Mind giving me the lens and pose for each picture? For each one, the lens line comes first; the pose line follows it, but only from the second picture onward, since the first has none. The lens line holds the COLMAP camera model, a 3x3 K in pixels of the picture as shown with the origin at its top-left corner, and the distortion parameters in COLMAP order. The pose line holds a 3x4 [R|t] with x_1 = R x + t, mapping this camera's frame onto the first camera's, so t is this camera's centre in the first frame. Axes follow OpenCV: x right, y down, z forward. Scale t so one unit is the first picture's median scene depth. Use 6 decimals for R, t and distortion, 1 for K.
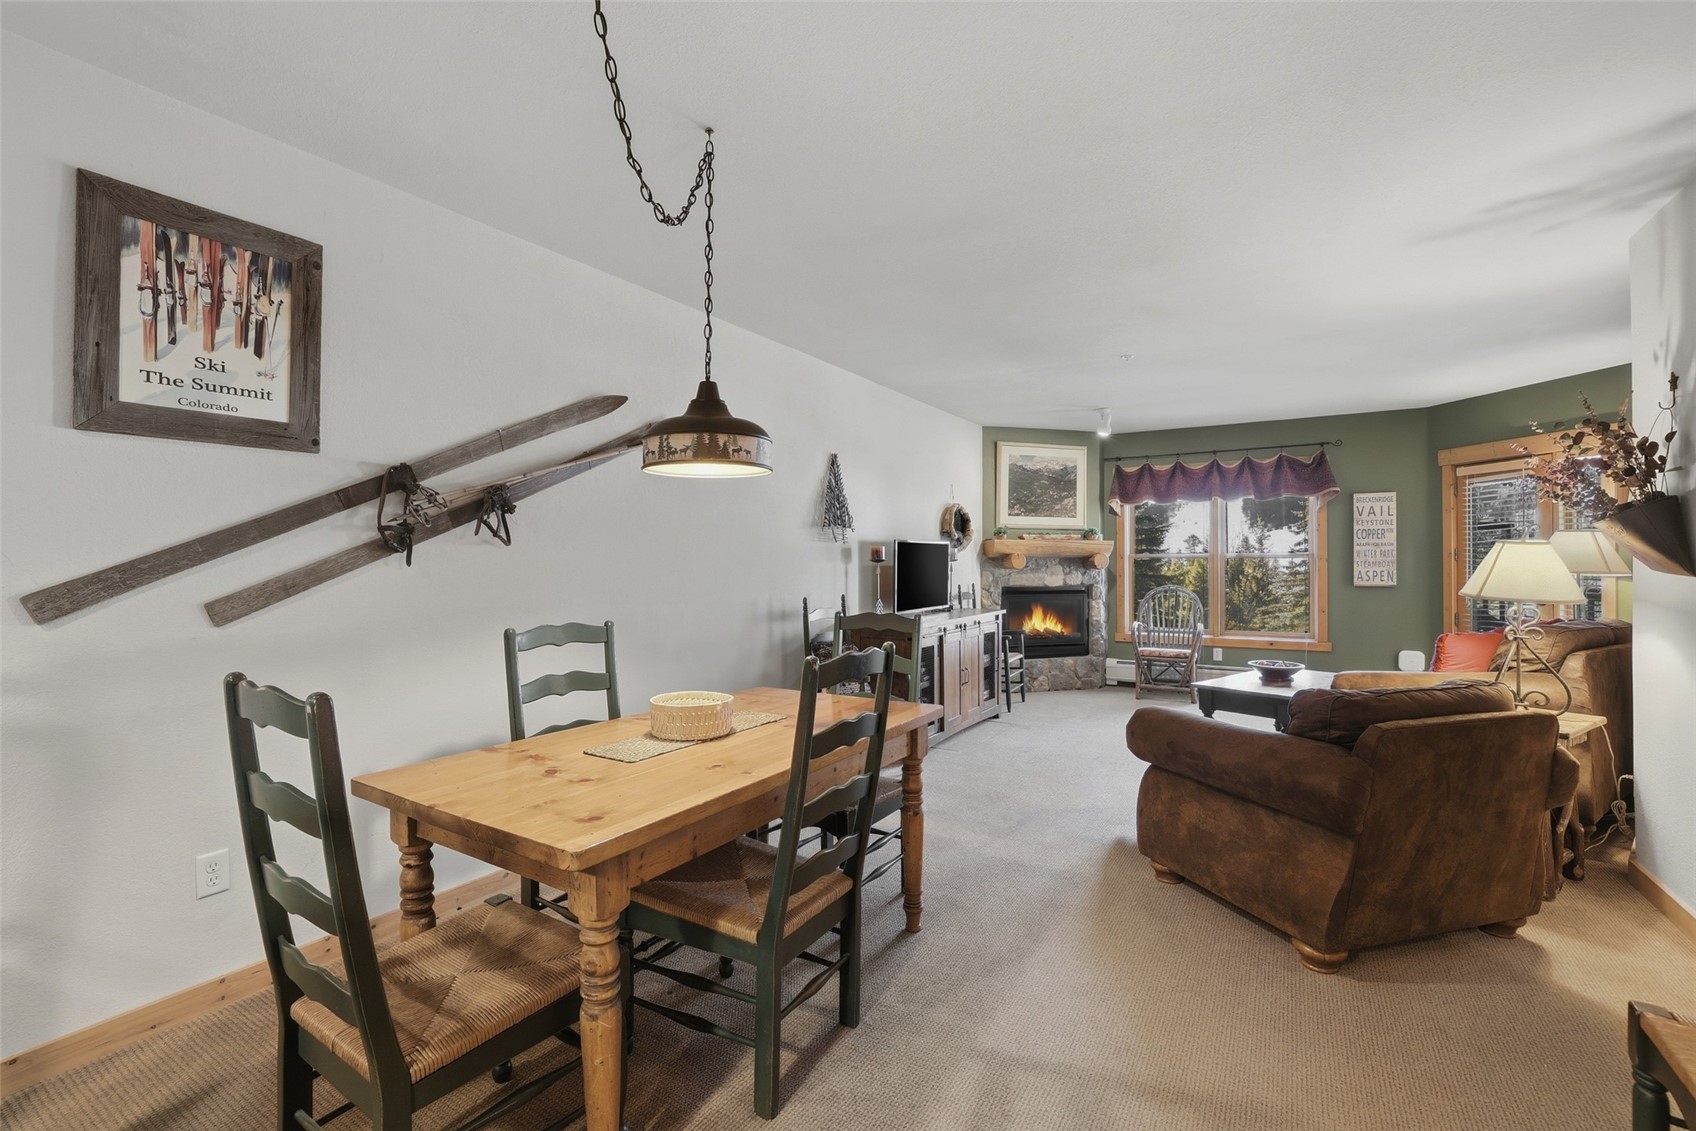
lens RADIAL K [[741.4, 0, 848.2], [0, 741.4, 559.0], [0, 0, 1]] dist [-0.016671, 0.000829]
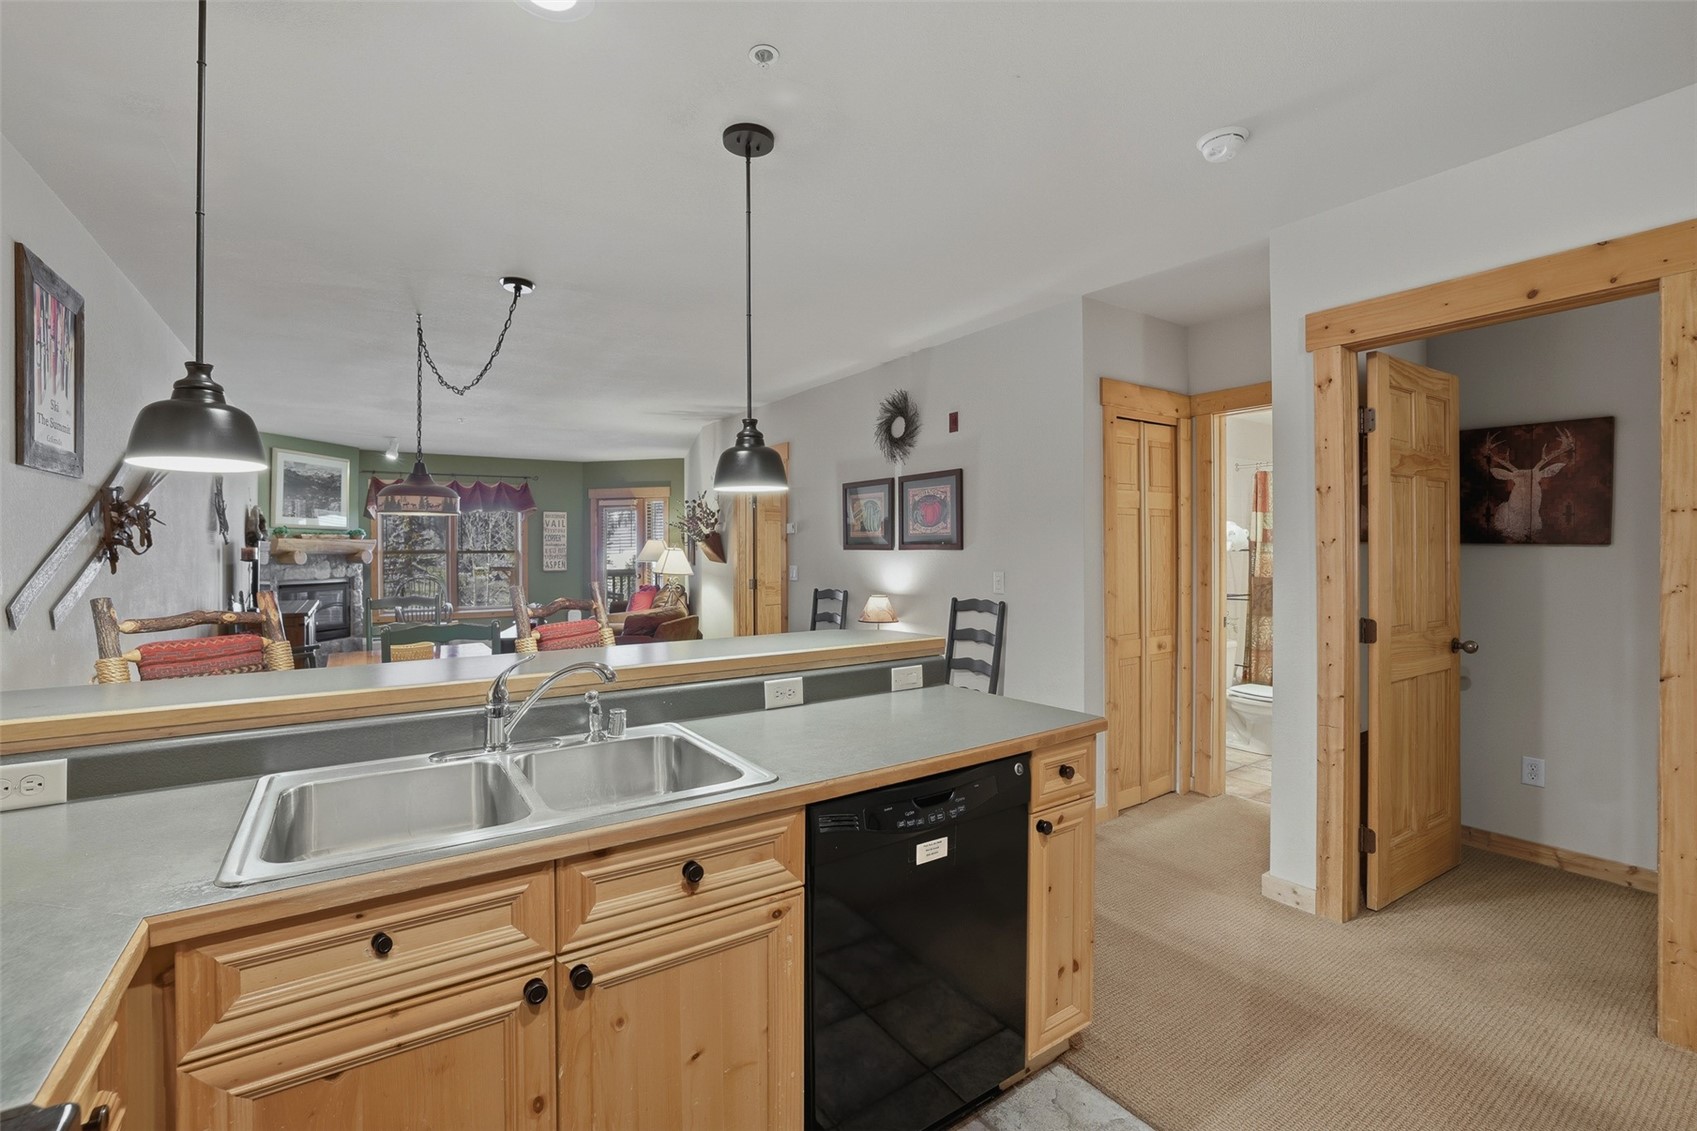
lens RADIAL K [[741.8, 0, 846.7], [0, 741.8, 556.3], [0, 0, 1]] dist [-0.016671, 0.000829]
pose [[0.413024, -0.010444, 0.910660, -0.436948], [0.000088, 0.999935, 0.011427, -0.011686], [-0.910720, -0.004639, 0.412998, -0.210311]]
